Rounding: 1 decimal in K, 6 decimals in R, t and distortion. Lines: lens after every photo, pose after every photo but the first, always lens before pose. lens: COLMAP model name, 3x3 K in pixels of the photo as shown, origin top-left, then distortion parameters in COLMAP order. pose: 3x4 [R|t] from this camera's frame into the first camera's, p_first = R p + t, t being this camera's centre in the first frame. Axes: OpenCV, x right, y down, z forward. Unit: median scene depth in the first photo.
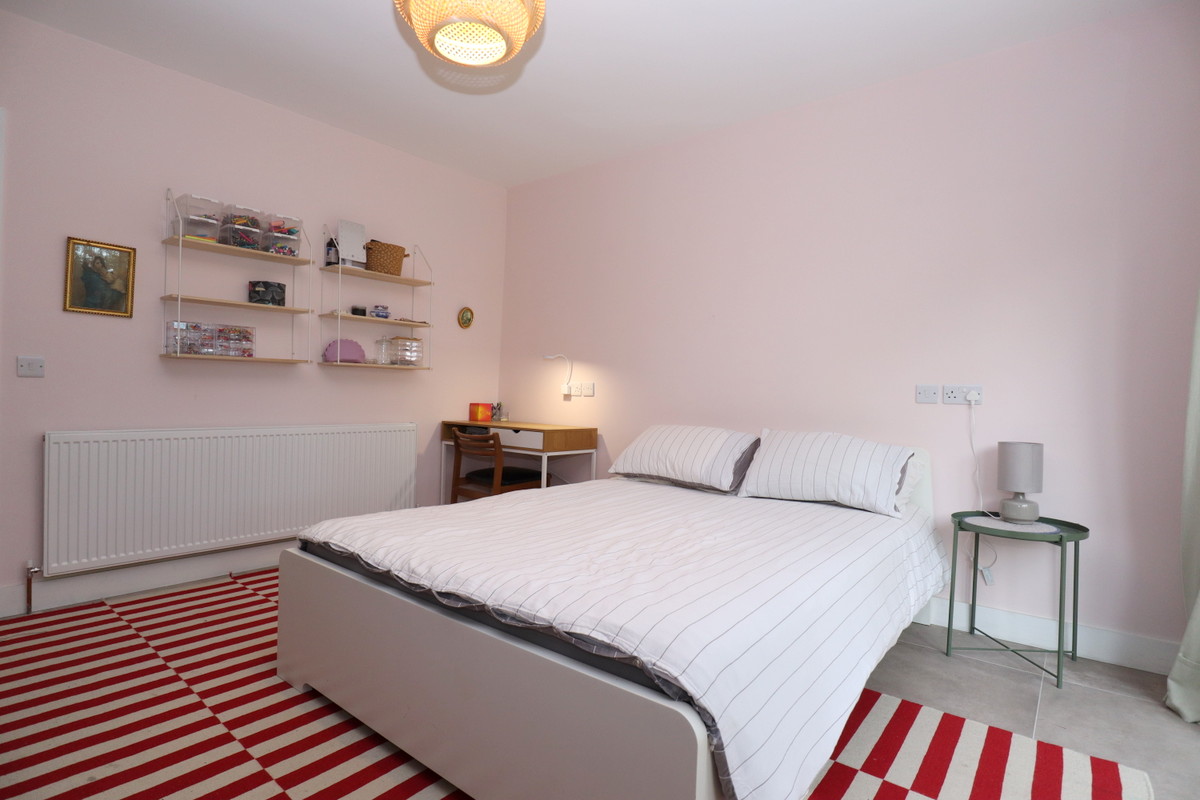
lens RADIAL K [[612.8, 0, 600.0], [0, 612.8, 400.0], [0, 0, 1]] dist [-0.000200, 0.000234]
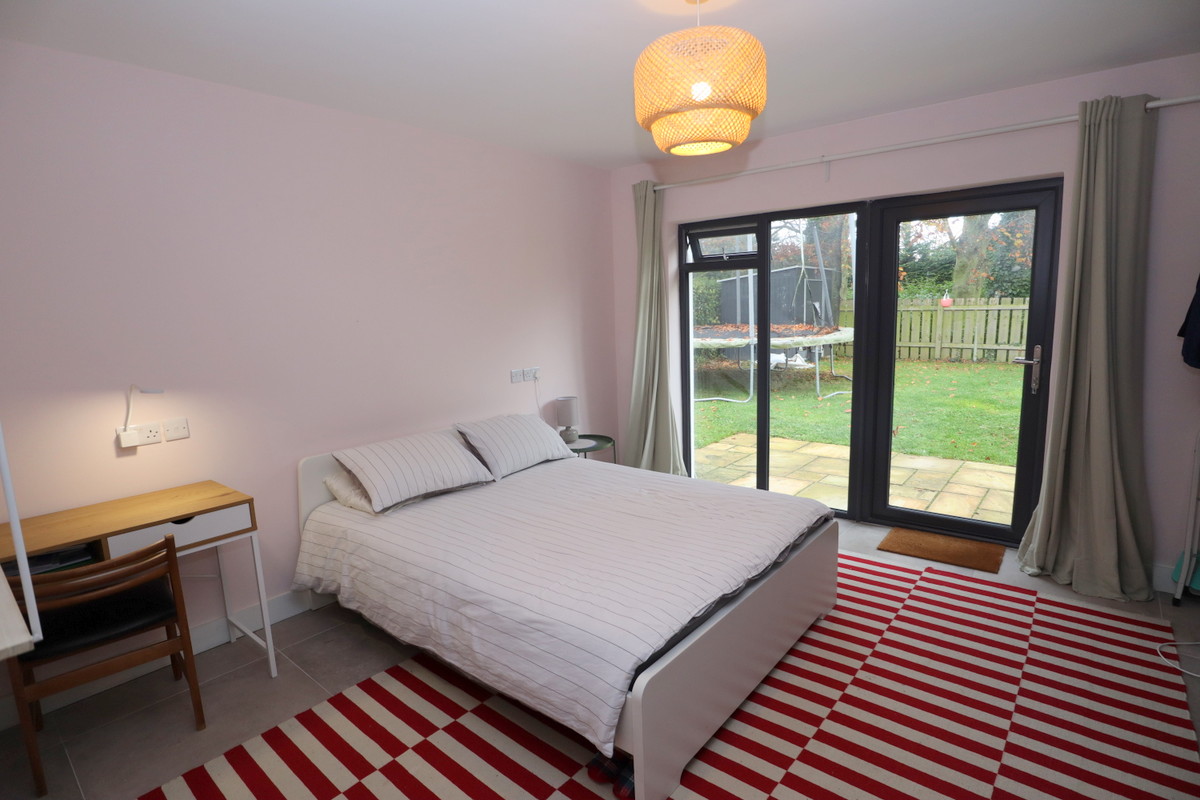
lens RADIAL K [[612.8, 0, 600.0], [0, 612.8, 400.0], [0, 0, 1]] dist [-0.000200, 0.000234]
pose [[0.010648, -0.205726, 0.978552, -0.990640], [0.020372, 0.978449, 0.205482, -0.265121], [-0.999736, 0.017747, 0.014610, 0.766315]]
